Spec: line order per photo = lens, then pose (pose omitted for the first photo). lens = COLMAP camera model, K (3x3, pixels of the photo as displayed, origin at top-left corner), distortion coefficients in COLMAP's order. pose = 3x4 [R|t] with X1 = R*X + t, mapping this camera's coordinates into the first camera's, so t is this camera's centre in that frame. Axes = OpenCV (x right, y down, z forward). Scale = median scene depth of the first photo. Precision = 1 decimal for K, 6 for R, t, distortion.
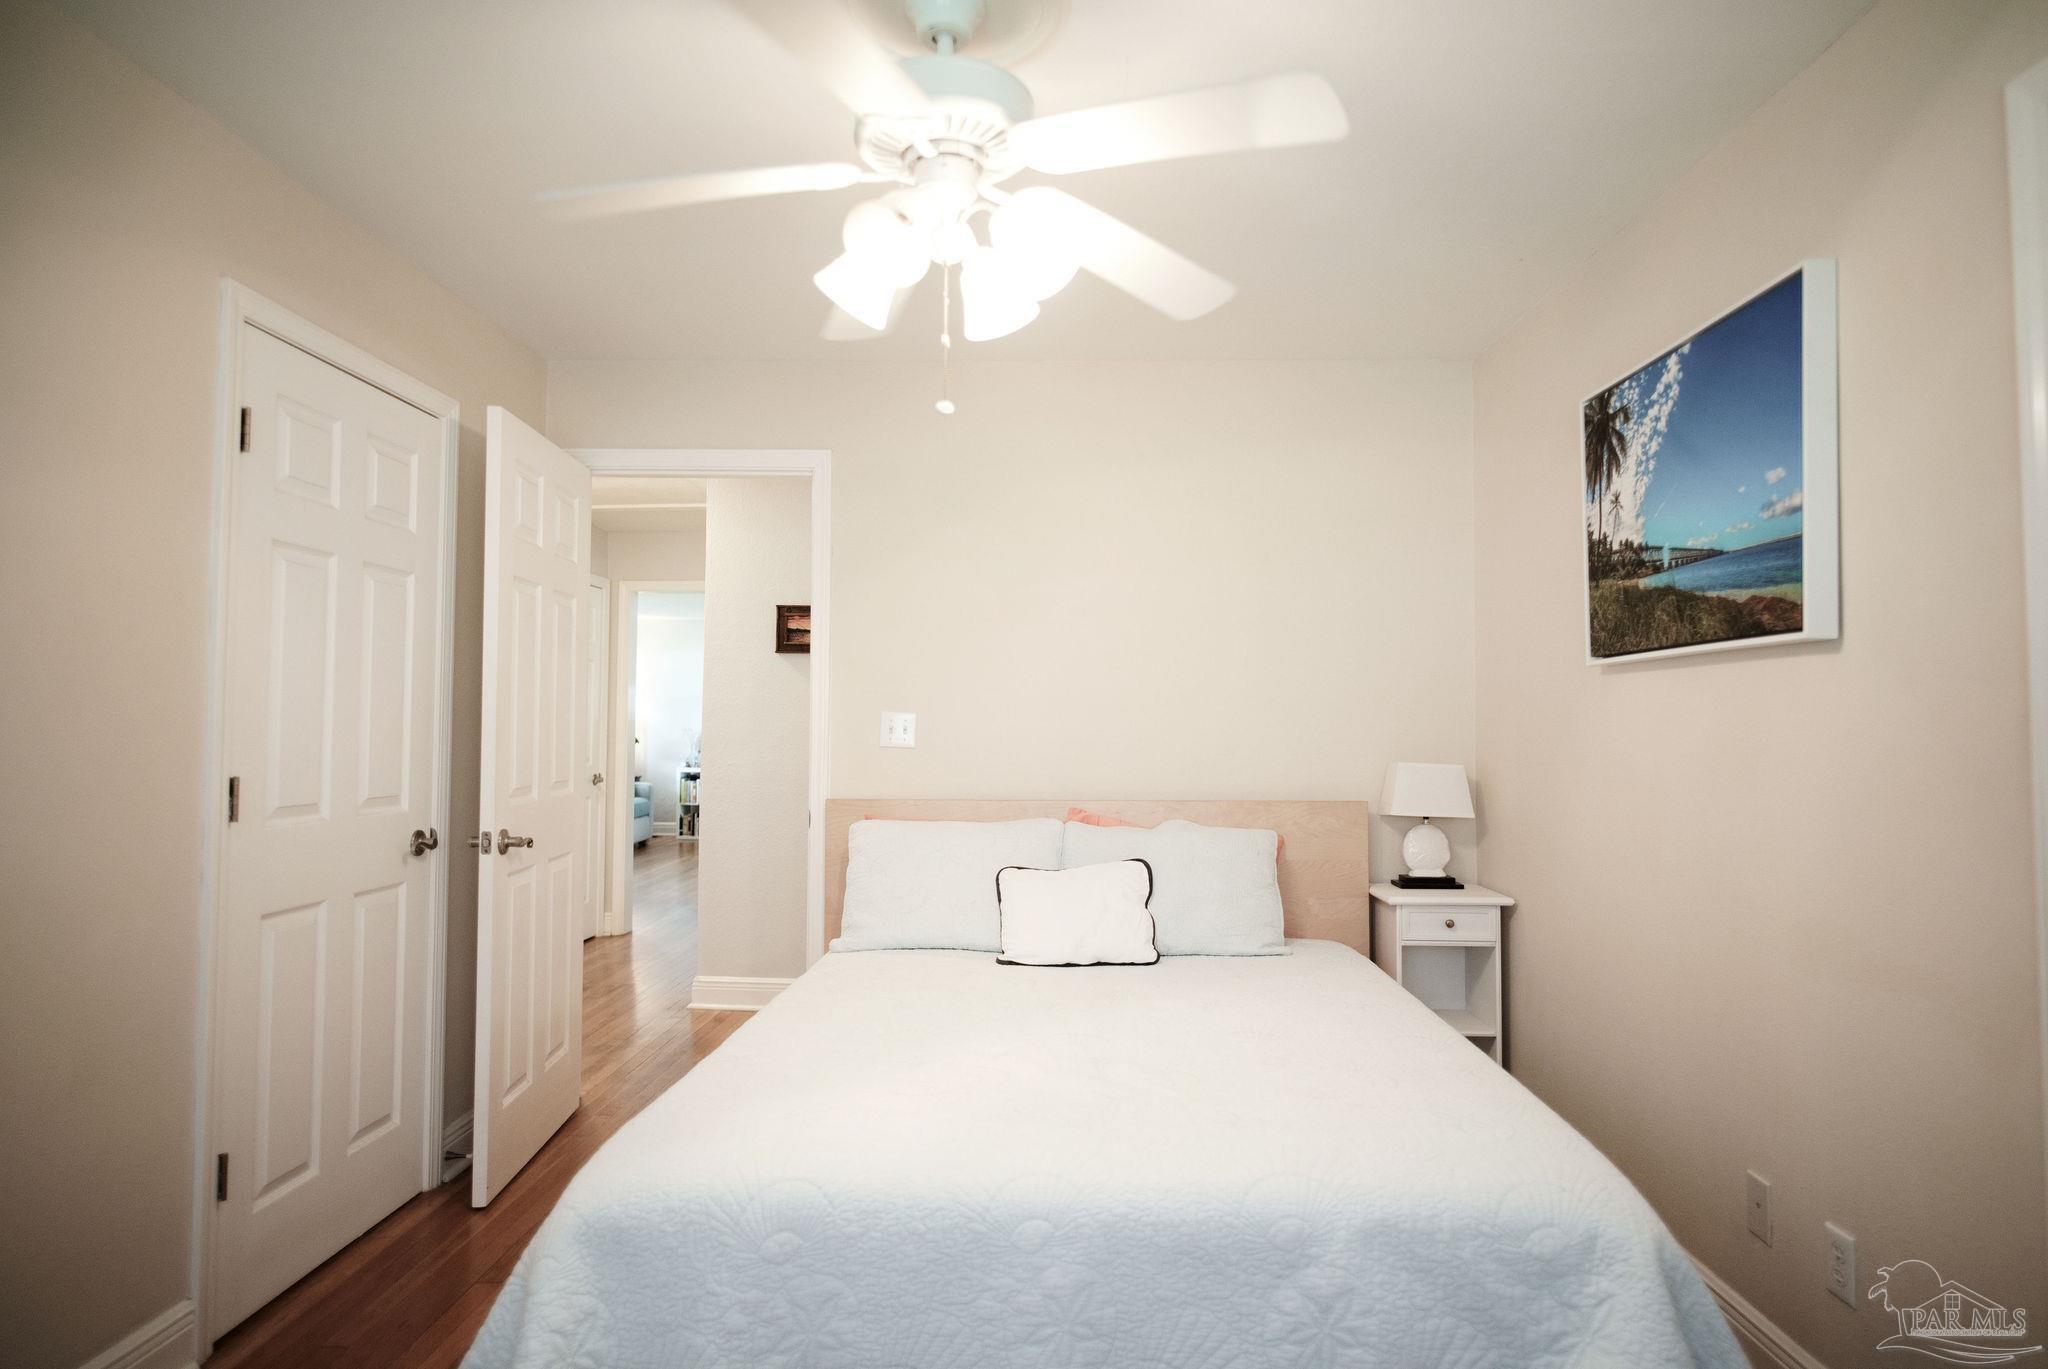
lens RADIAL K [[1167.4, 0, 1031.5], [0, 1167.4, 682.6], [0, 0, 1]] dist [-0.002823, 0.002486]
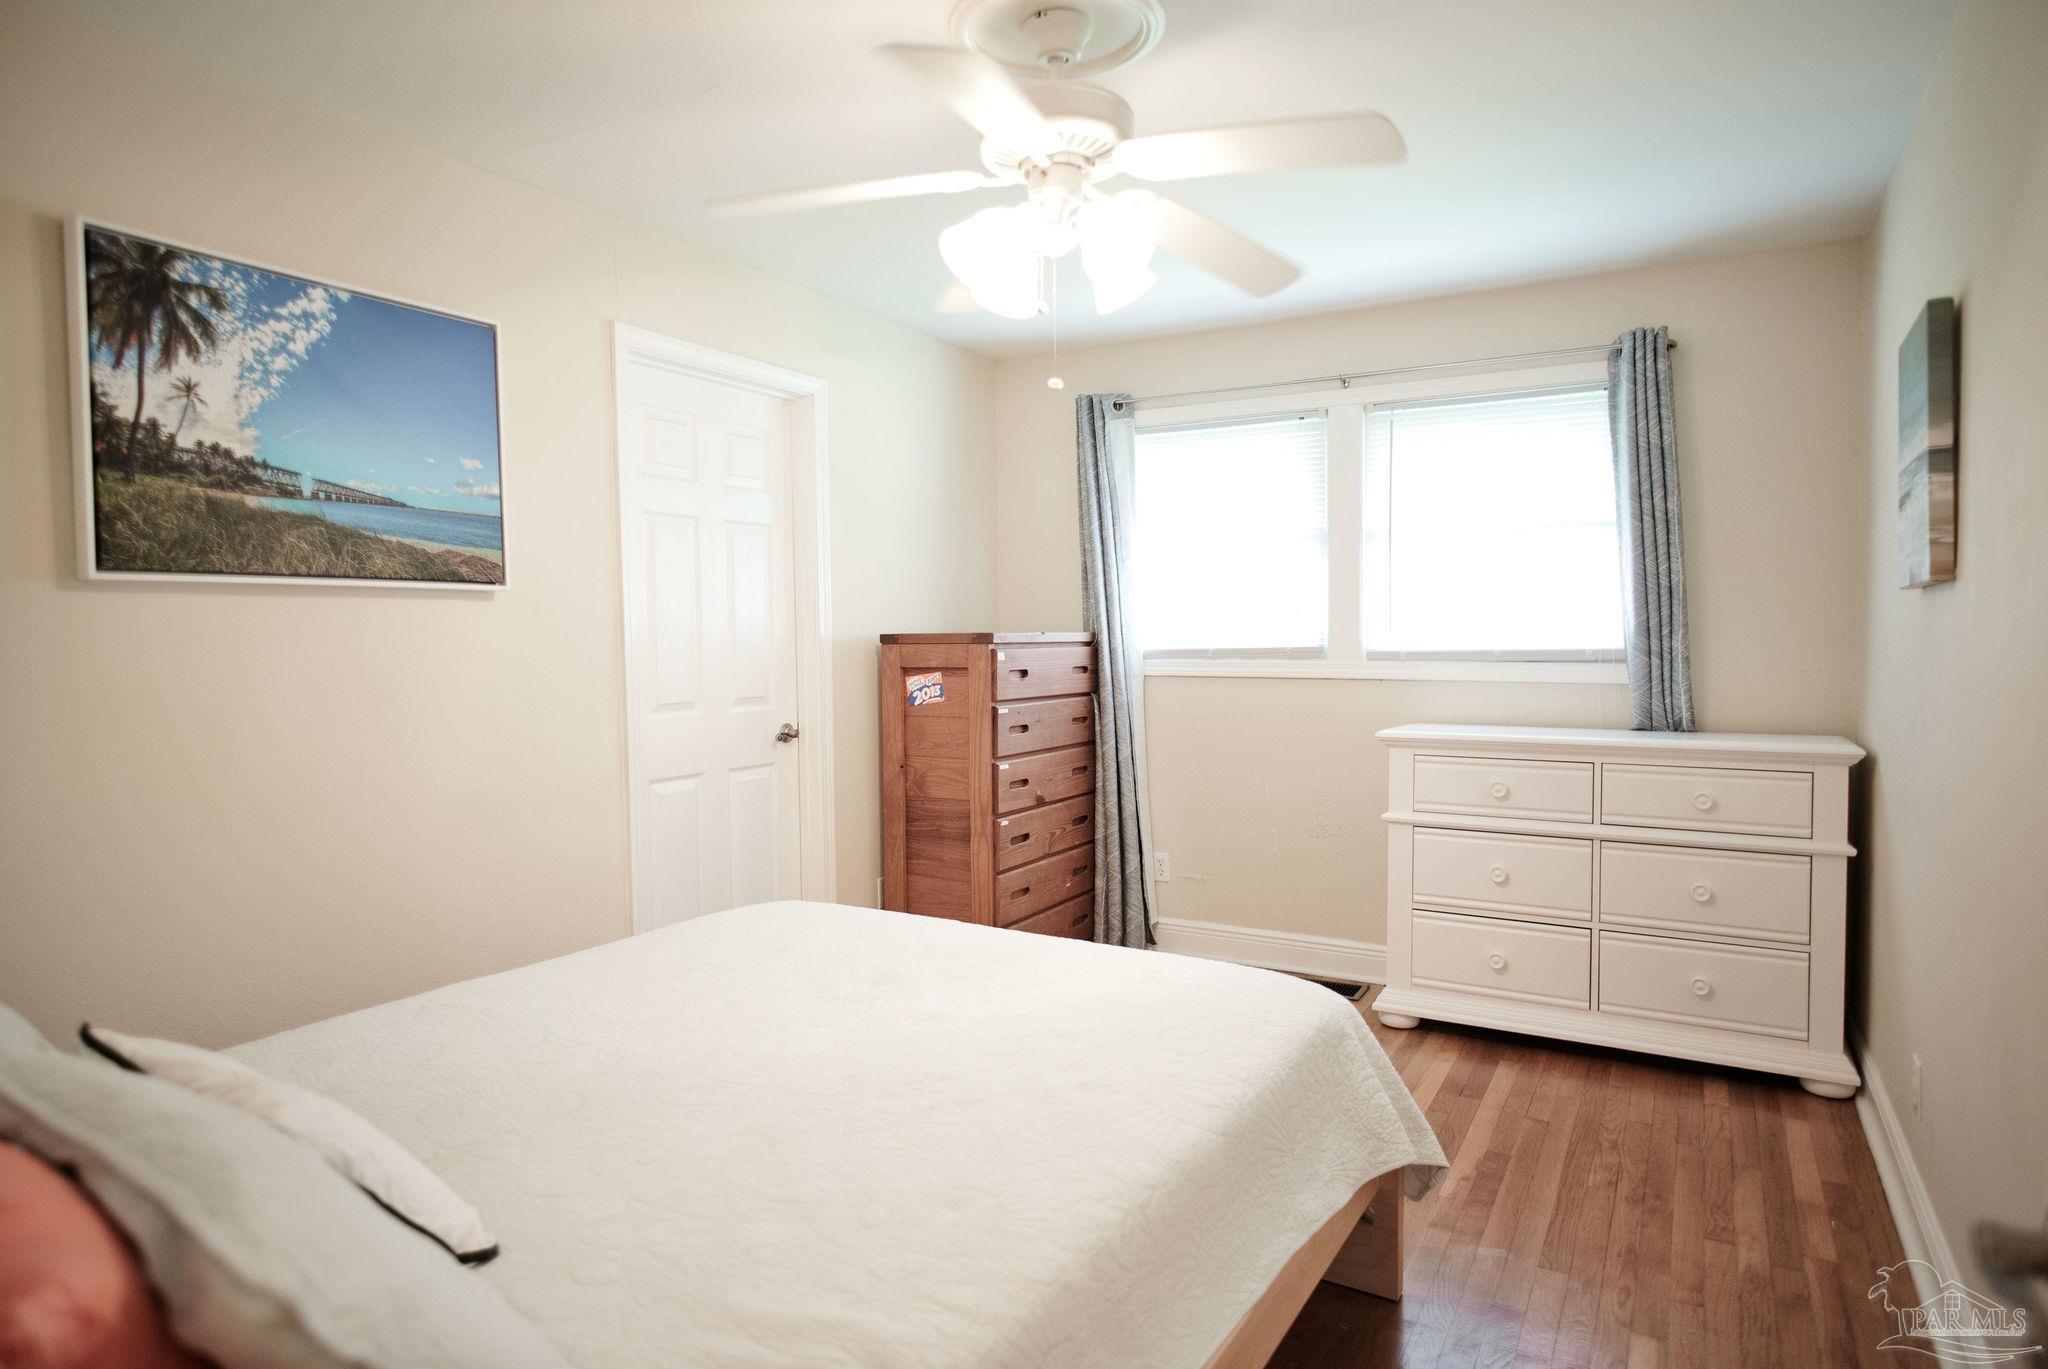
lens RADIAL K [[1167.4, 0, 1031.5], [0, 1167.4, 682.6], [0, 0, 1]] dist [-0.002823, 0.002486]
pose [[-0.876788, -0.016919, 0.480579, -0.523482], [-0.014405, 0.999856, 0.008920, 0.046766], [-0.480661, 0.000898, -0.876906, 1.716327]]
